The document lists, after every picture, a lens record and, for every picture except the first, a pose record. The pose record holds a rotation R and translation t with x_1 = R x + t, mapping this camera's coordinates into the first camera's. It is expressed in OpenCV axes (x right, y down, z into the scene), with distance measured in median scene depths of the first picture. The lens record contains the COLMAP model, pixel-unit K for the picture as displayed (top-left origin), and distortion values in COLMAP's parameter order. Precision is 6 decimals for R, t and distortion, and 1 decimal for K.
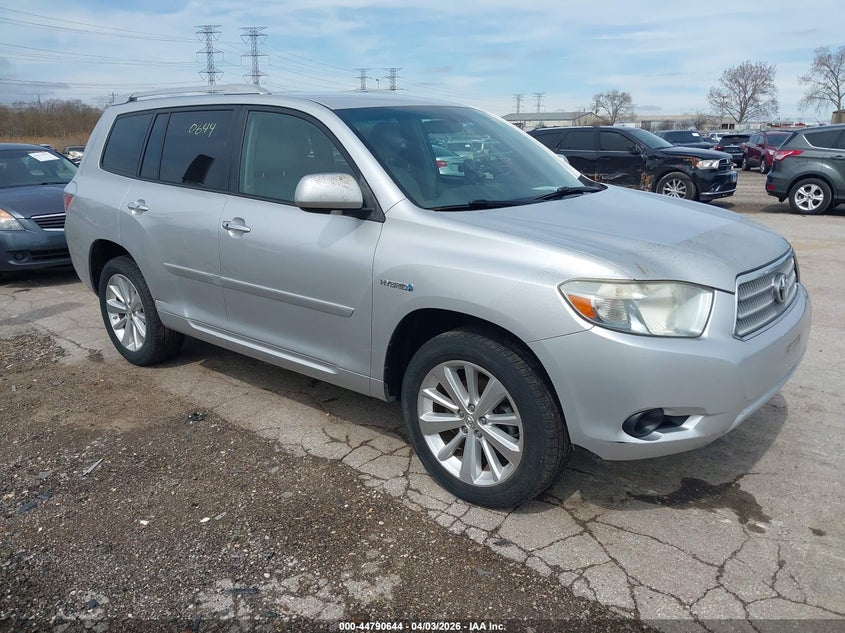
lens RADIAL K [[654.8, 0, 418.5], [0, 654.8, 317.1], [0, 0, 1]] dist [0.001173, 0.002207]
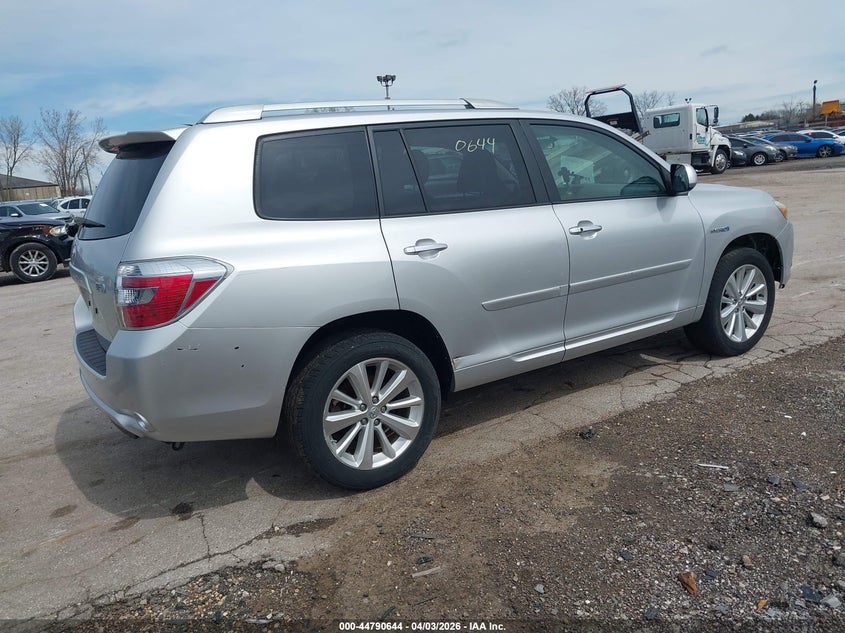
lens RADIAL K [[654.8, 0, 418.5], [0, 654.8, 317.1], [0, 0, 1]] dist [0.001173, 0.002207]
pose [[0.309571, -0.224971, 0.923880, -0.909984], [0.331718, 0.936120, 0.116800, -0.144997], [-0.891139, 0.270310, 0.364422, 0.597215]]
